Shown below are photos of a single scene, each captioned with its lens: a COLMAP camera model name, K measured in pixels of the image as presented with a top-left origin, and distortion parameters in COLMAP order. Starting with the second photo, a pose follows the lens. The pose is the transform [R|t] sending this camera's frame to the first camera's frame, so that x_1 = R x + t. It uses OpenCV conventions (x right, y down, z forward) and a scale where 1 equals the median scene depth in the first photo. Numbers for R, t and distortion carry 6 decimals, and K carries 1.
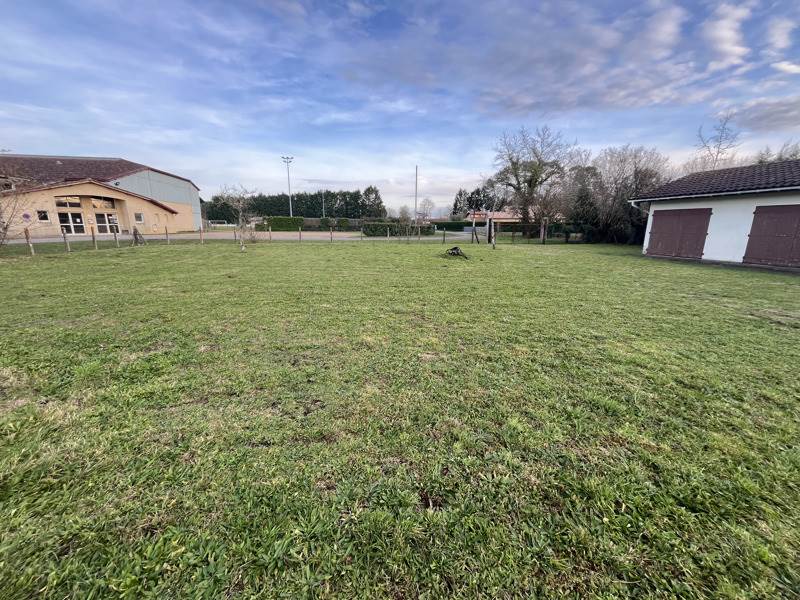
lens RADIAL K [[322.6, 0, 400.0], [0, 322.6, 300.0], [0, 0, 1]] dist [-0.005355, 0.000183]
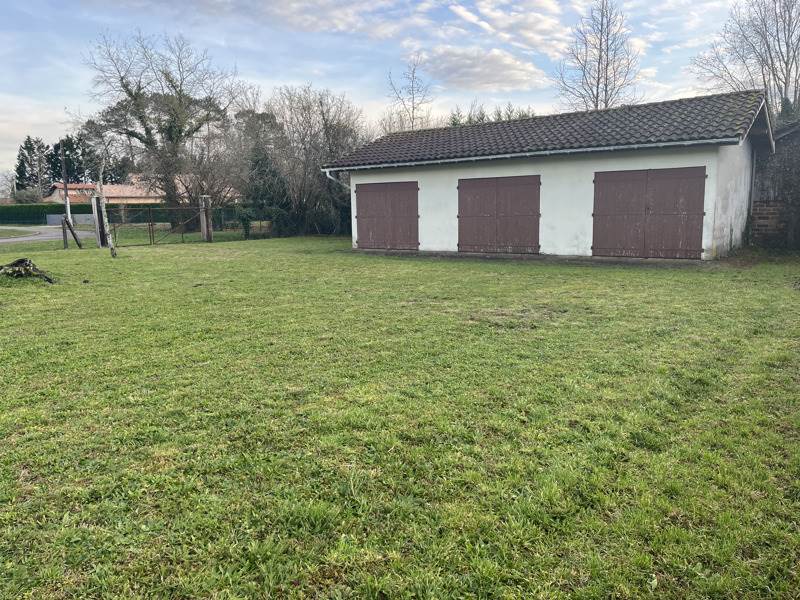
lens RADIAL K [[585.8, 0, 400.0], [0, 585.8, 300.0], [0, 0, 1]] dist [0.066241, -0.090107]
pose [[0.762662, -0.119990, 0.635570, 0.069900], [0.166520, 0.985943, -0.013680, -0.007770], [-0.624995, 0.116269, 0.771922, 0.017537]]
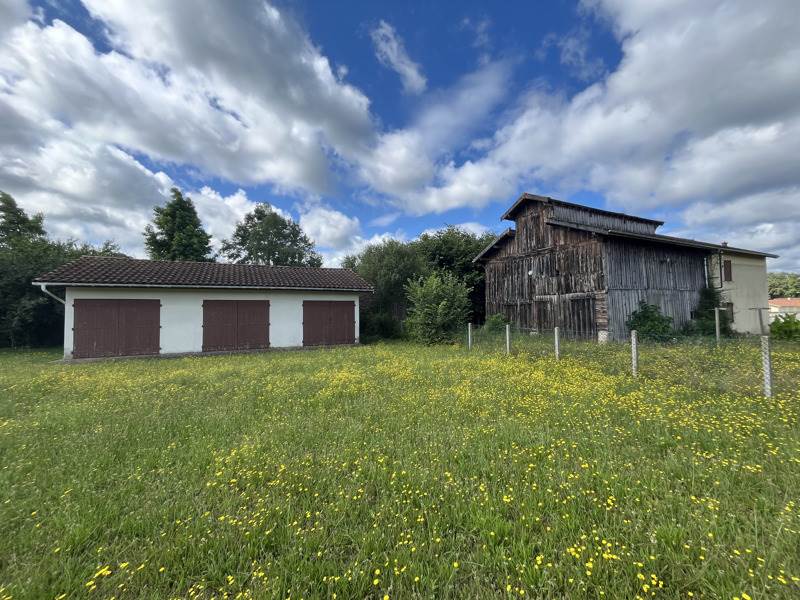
lens RADIAL K [[322.6, 0, 400.0], [0, 322.6, 300.0], [0, 0, 1]] dist [-0.005355, 0.000183]
pose [[-0.248163, 0.045906, 0.967630, -0.159693], [0.233891, 0.972164, 0.013863, -0.192100], [-0.940059, 0.229760, -0.251992, 0.824474]]
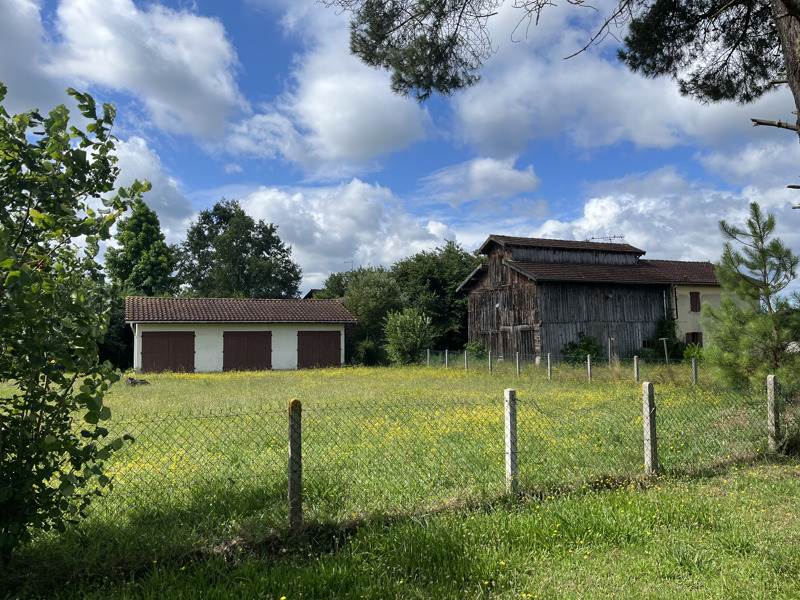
lens RADIAL K [[585.8, 0, 400.0], [0, 585.8, 300.0], [0, 0, 1]] dist [0.066241, -0.090107]
pose [[-0.204970, 0.071680, 0.976140, -2.072633], [0.234159, 0.971945, -0.022203, -0.238903], [-0.950346, 0.224021, -0.216004, 1.011123]]
